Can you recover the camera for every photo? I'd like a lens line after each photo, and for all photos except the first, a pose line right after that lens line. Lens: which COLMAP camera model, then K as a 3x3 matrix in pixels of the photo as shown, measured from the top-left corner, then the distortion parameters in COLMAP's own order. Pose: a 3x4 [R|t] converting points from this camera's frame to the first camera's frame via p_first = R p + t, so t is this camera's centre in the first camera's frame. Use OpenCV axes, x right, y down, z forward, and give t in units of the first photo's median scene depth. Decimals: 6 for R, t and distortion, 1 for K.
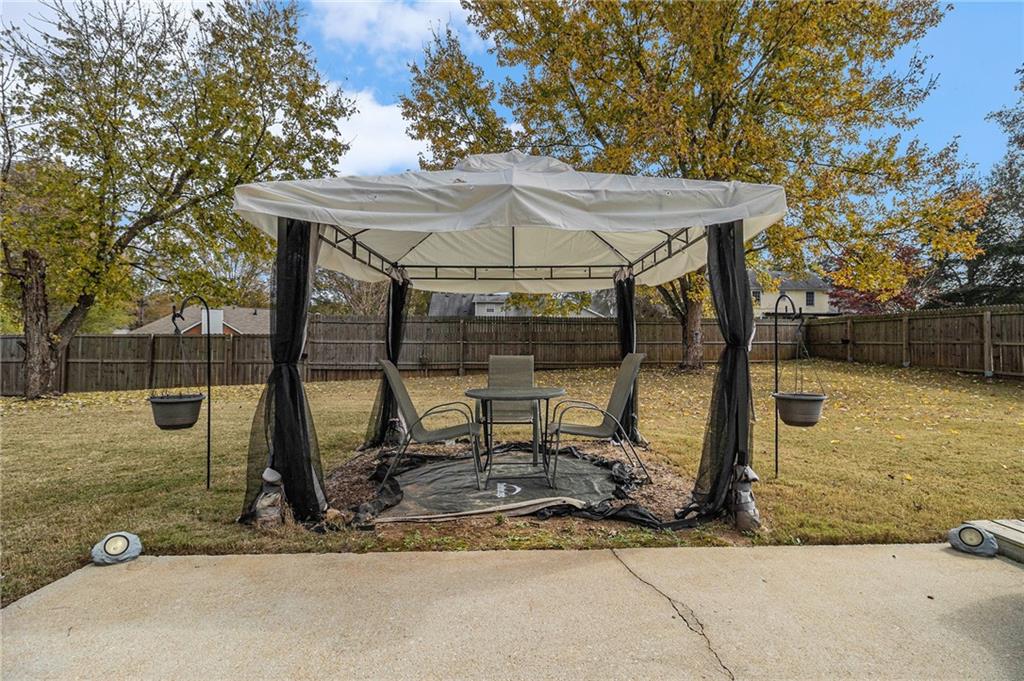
lens RADIAL K [[483.9, 0, 522.2], [0, 483.9, 338.7], [0, 0, 1]] dist [0.019996, -0.028161]
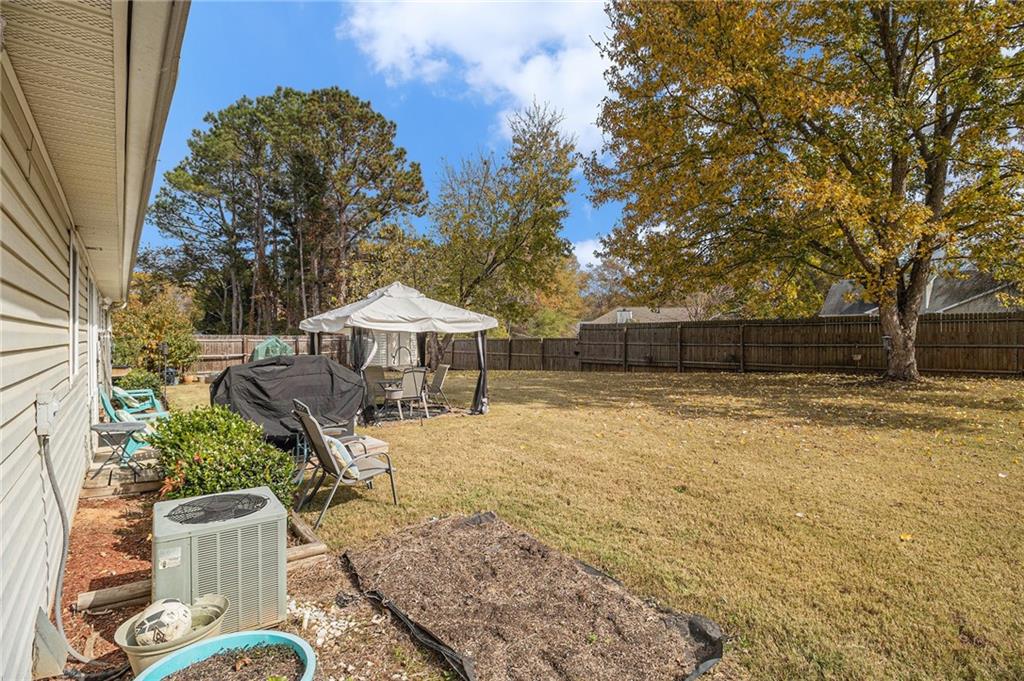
lens RADIAL K [[483.9, 0, 522.2], [0, 483.9, 338.7], [0, 0, 1]] dist [0.019996, -0.028161]
pose [[0.630040, -0.001404, -0.776561, 0.560295], [0.013886, 0.999859, 0.009458, -0.023030], [0.776439, -0.016742, 0.629970, -0.040972]]
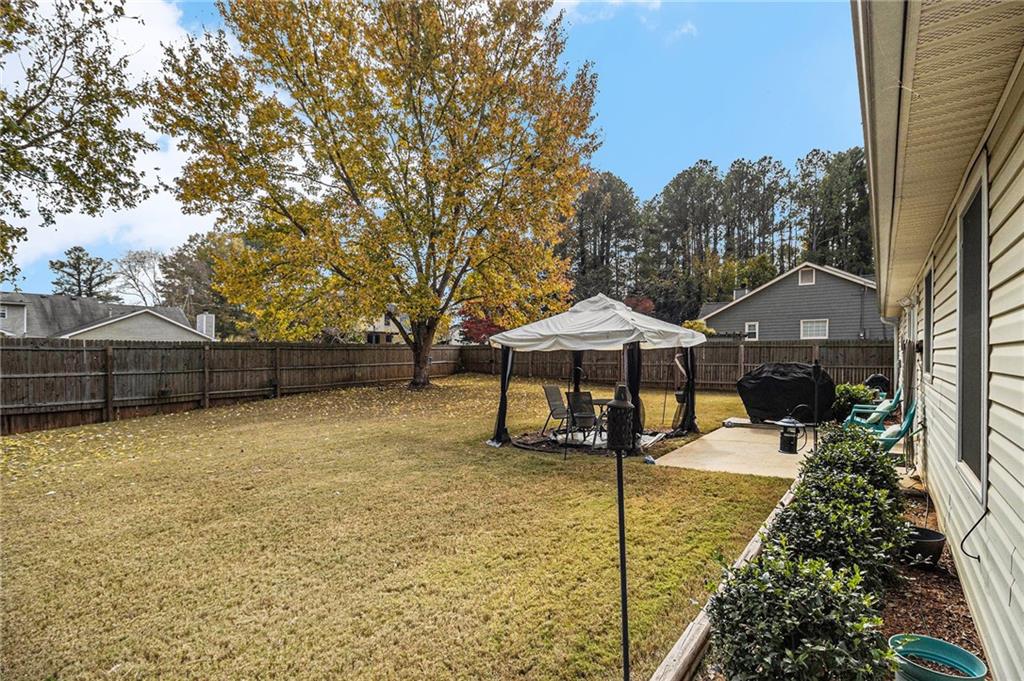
lens RADIAL K [[482.5, 0, 512.3], [0, 482.5, 367.5], [0, 0, 1]] dist [0.021035, -0.026833]
pose [[0.622420, -0.029666, 0.782121, -0.486016], [0.006462, 0.999442, 0.032767, -0.023942], [-0.782656, -0.015341, 0.622265, -0.004874]]
